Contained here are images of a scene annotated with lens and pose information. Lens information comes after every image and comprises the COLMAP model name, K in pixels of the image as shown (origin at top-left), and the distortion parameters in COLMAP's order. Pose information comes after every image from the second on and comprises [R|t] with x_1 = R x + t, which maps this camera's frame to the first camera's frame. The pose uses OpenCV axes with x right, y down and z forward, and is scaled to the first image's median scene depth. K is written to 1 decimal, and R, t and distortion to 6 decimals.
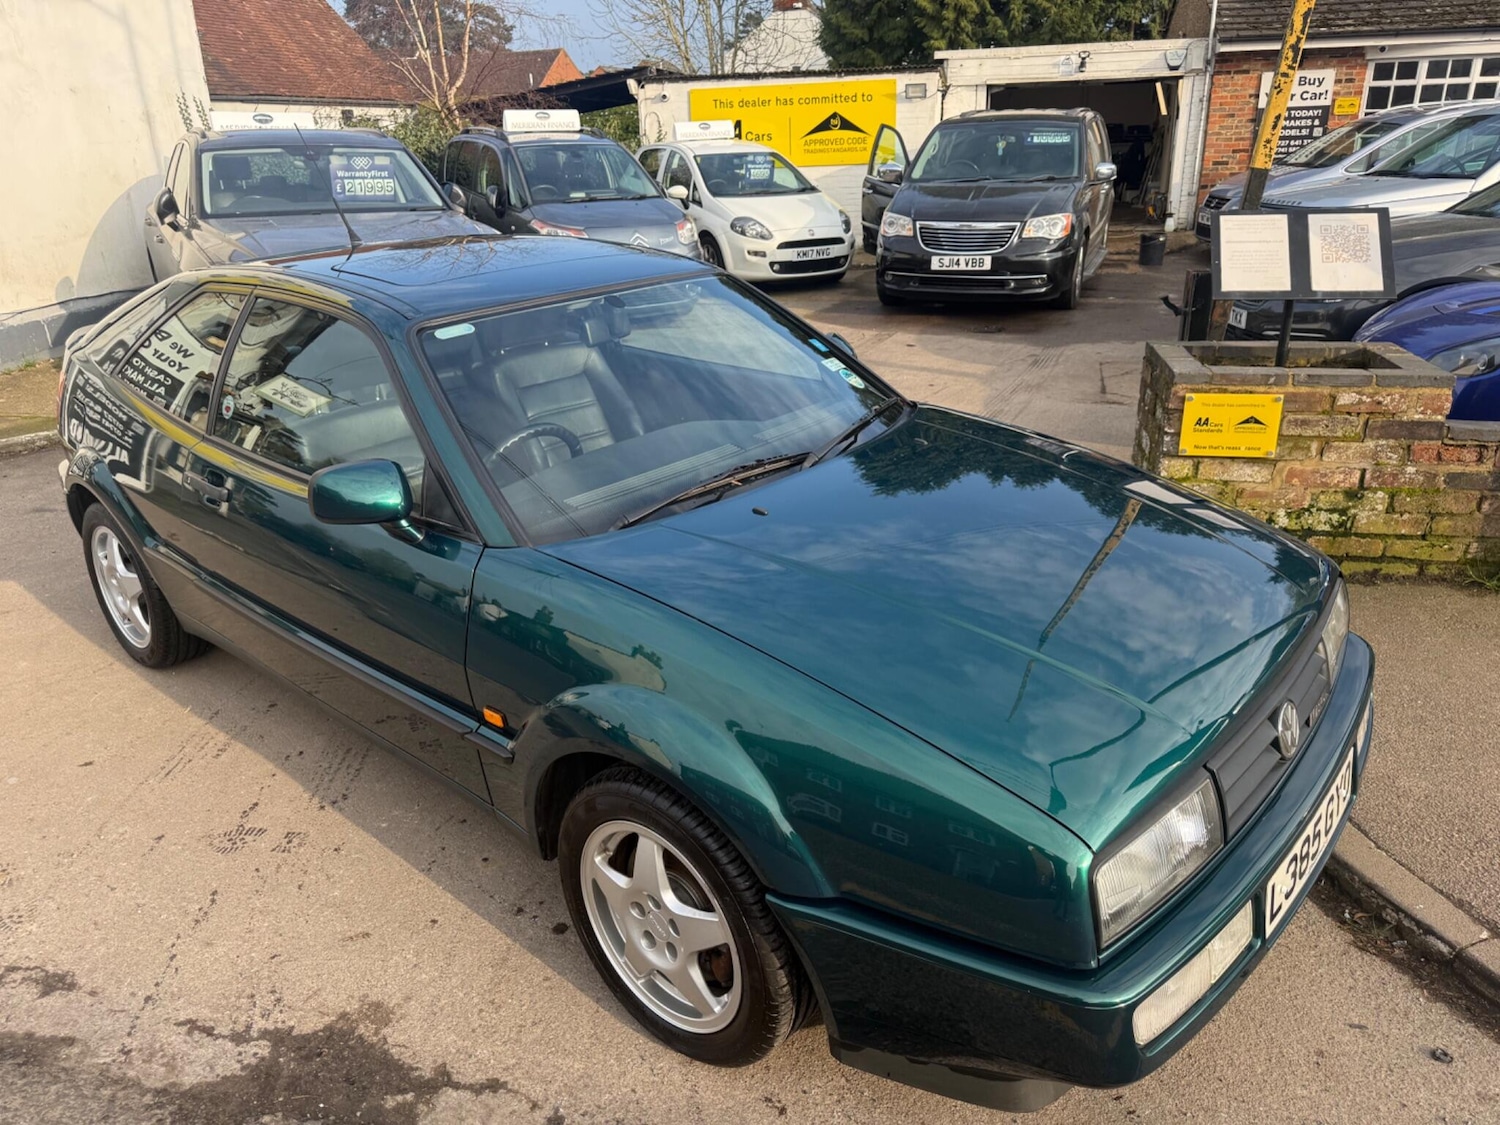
lens RADIAL K [[1058.8, 0, 740.1], [0, 1058.8, 567.8], [0, 0, 1]] dist [0.006739, -0.007749]
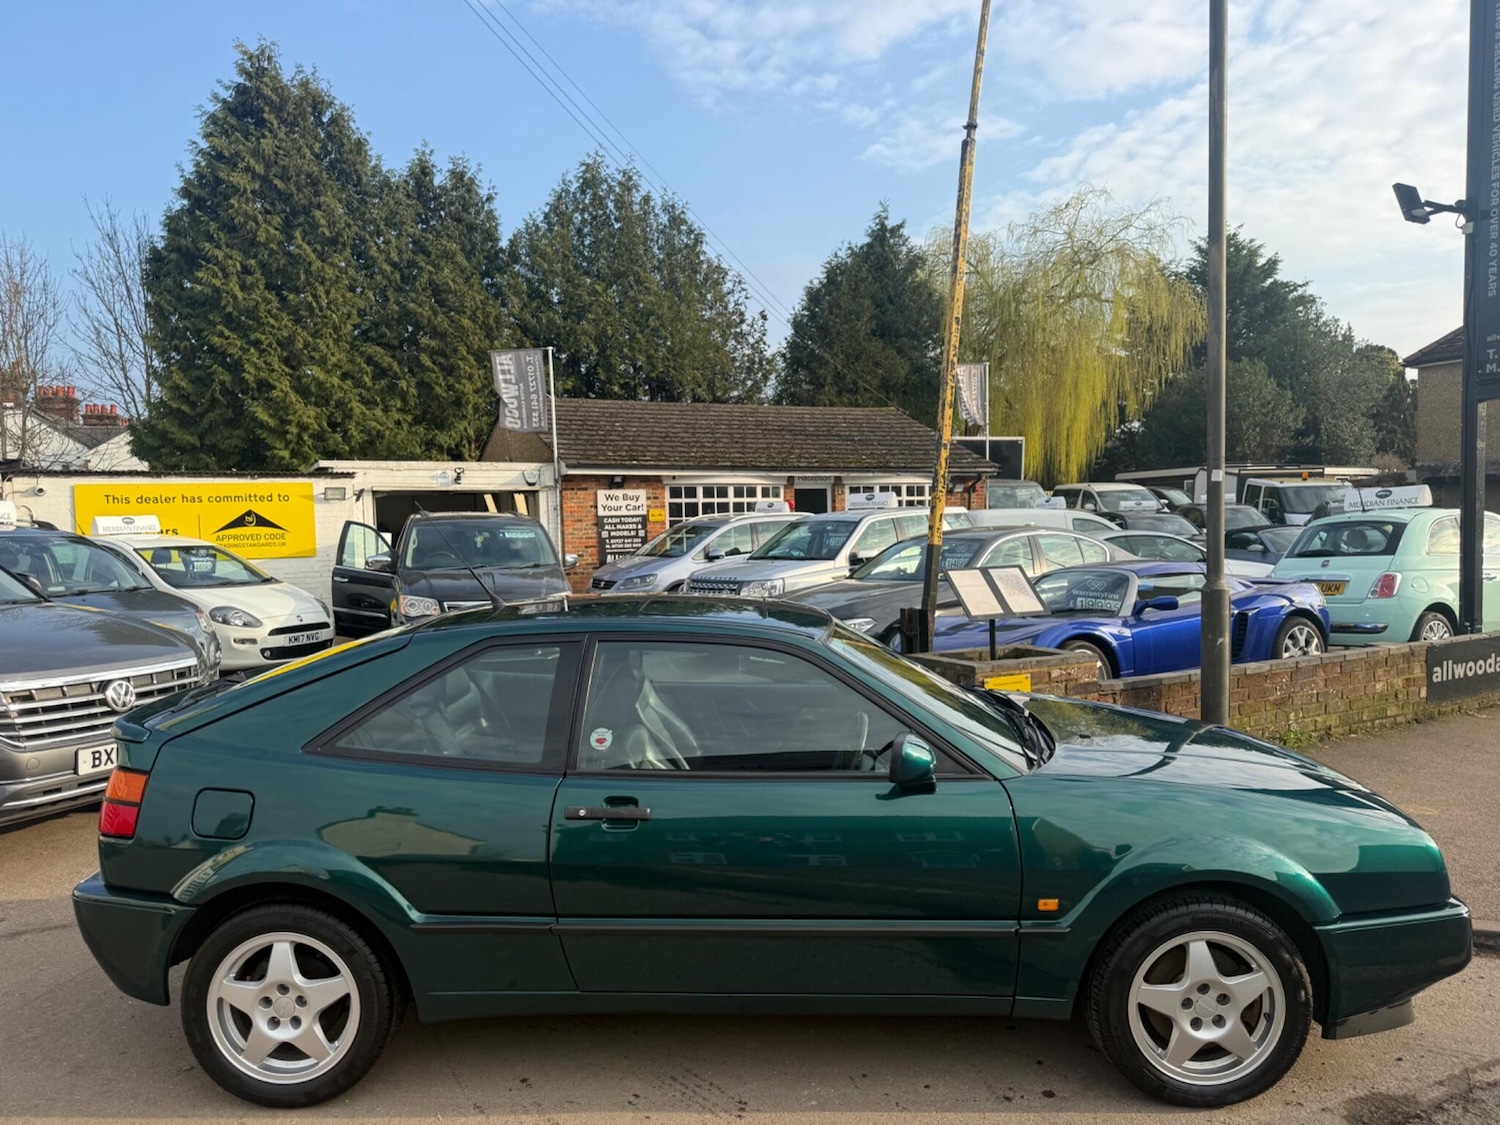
lens RADIAL K [[1029.4, 0, 746.5], [0, 1029.4, 595.2], [0, 0, 1]] dist [0.100418, -0.155682]
pose [[0.764917, -0.030895, 0.643387, -0.815776], [0.239448, 0.940907, -0.239497, -0.002473], [-0.597968, 0.337254, 0.727113, 0.076075]]
